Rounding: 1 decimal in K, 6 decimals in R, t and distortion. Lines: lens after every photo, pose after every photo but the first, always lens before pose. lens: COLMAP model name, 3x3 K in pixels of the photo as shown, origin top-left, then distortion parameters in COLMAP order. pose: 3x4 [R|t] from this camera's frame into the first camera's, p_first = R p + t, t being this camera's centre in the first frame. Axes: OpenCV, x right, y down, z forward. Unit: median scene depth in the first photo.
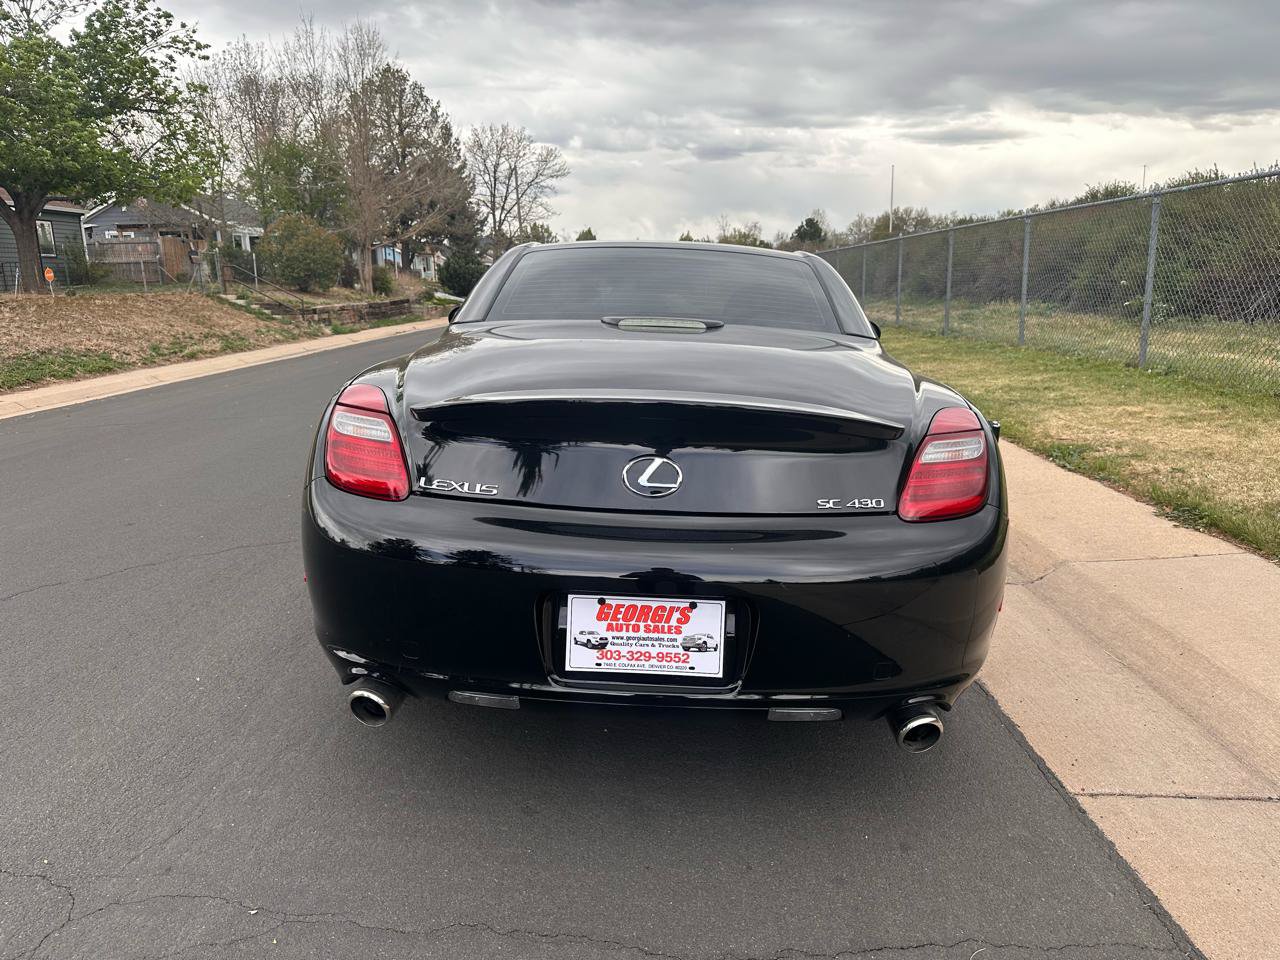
lens RADIAL K [[905.3, 0, 653.1], [0, 905.3, 474.1], [0, 0, 1]] dist [0.040912, -0.057741]
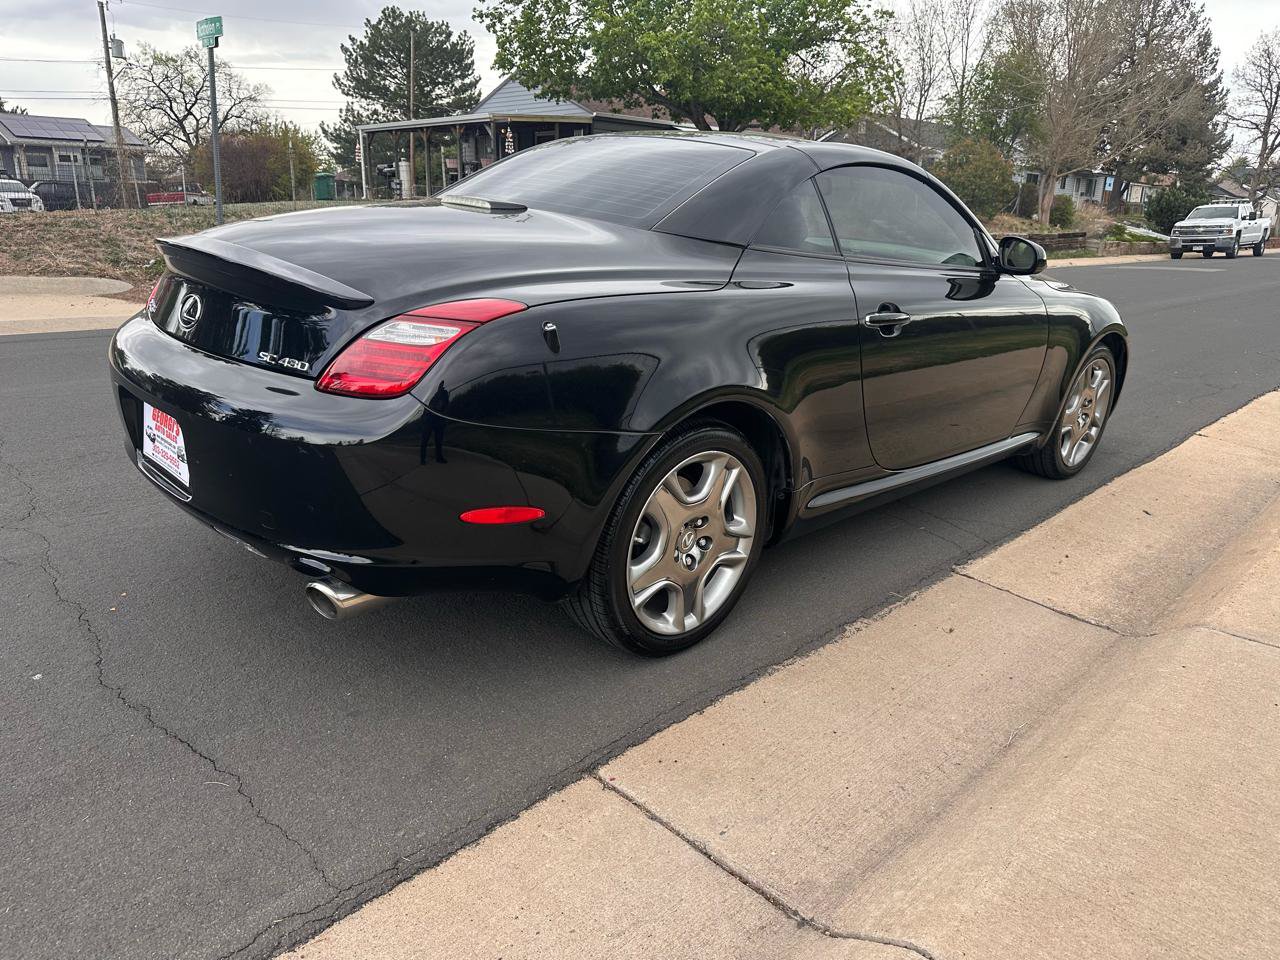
lens RADIAL K [[904.1, 0, 640.0], [0, 904.1, 480.0], [0, 0, 1]] dist [0.025020, -0.031972]
pose [[0.720645, 0.234082, -0.652591, 0.400243], [-0.182701, 0.972125, 0.146945, -0.020767], [0.668798, 0.013333, 0.743325, 0.161577]]
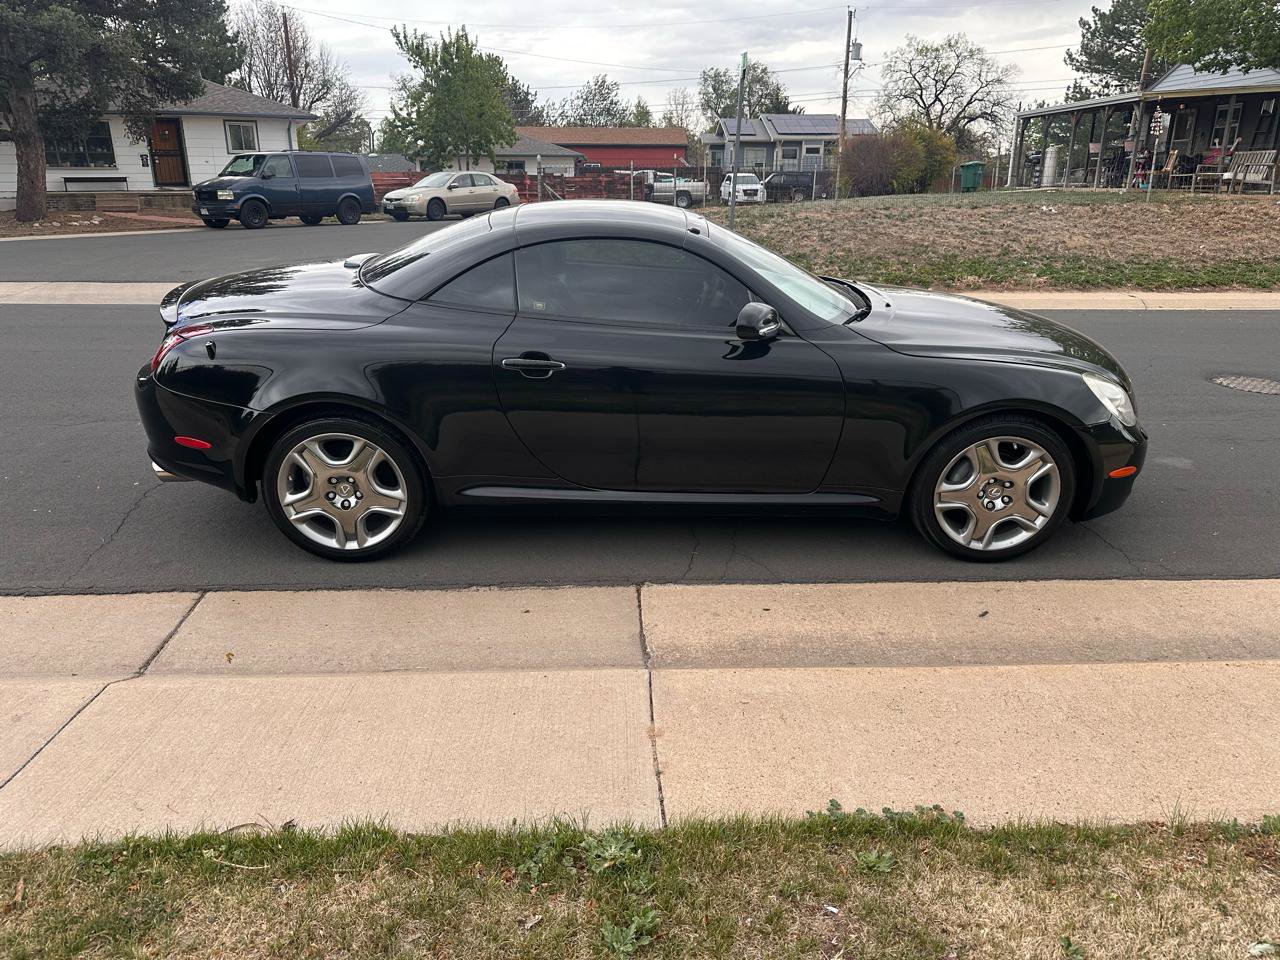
lens RADIAL K [[904.1, 0, 640.0], [0, 904.1, 480.0], [0, 0, 1]] dist [0.025020, -0.031972]
pose [[0.053360, 0.336399, -0.940207, 0.772311], [-0.214316, 0.923465, 0.318246, -0.196215], [0.975306, 0.184520, 0.121372, 0.615892]]
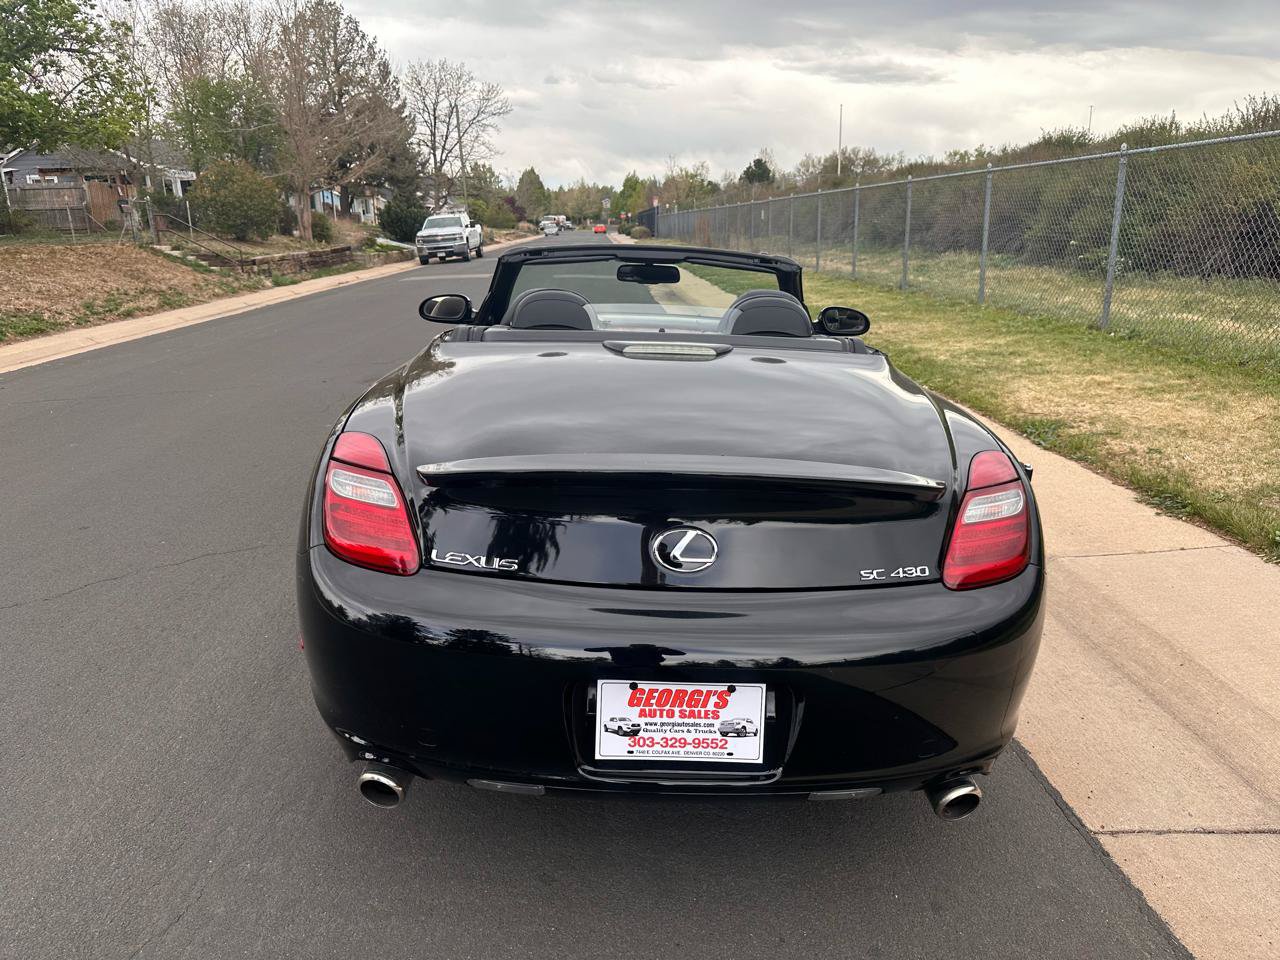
lens RADIAL K [[904.1, 0, 640.0], [0, 904.1, 480.0], [0, 0, 1]] dist [0.025020, -0.031972]
pose [[0.999015, -0.014549, 0.041909, -0.026998], [0.011664, 0.997598, 0.068282, -0.042361], [-0.042802, -0.067726, 0.996785, 0.026835]]
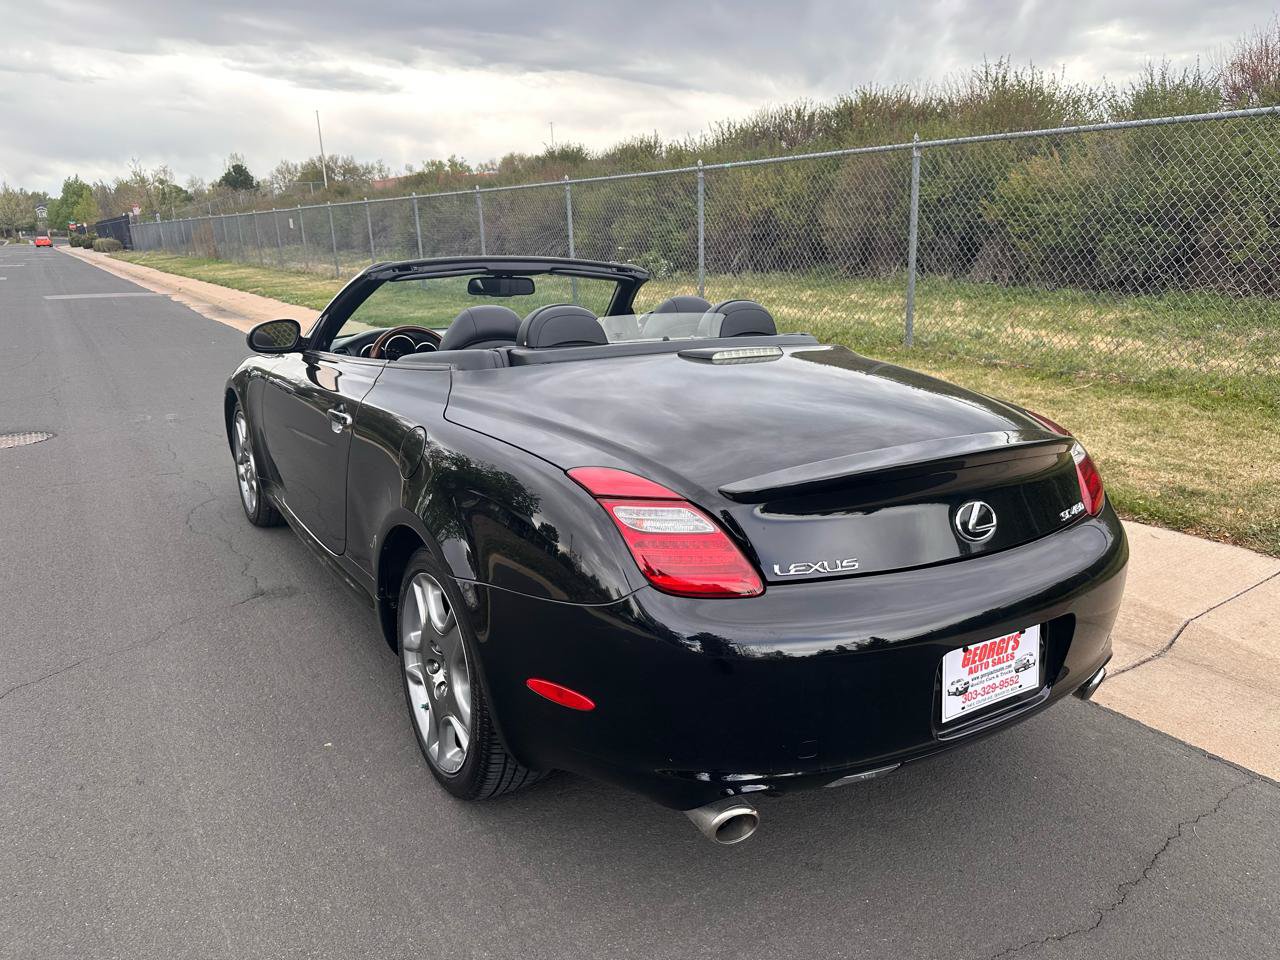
lens RADIAL K [[887.4, 0, 606.6], [0, 887.4, 486.6], [0, 0, 1]] dist [0.051458, -0.037473]
pose [[0.850376, -0.167243, 0.498889, -0.277271], [0.131341, 0.985597, 0.106528, -0.064347], [-0.509520, -0.025064, 0.860094, 0.104346]]
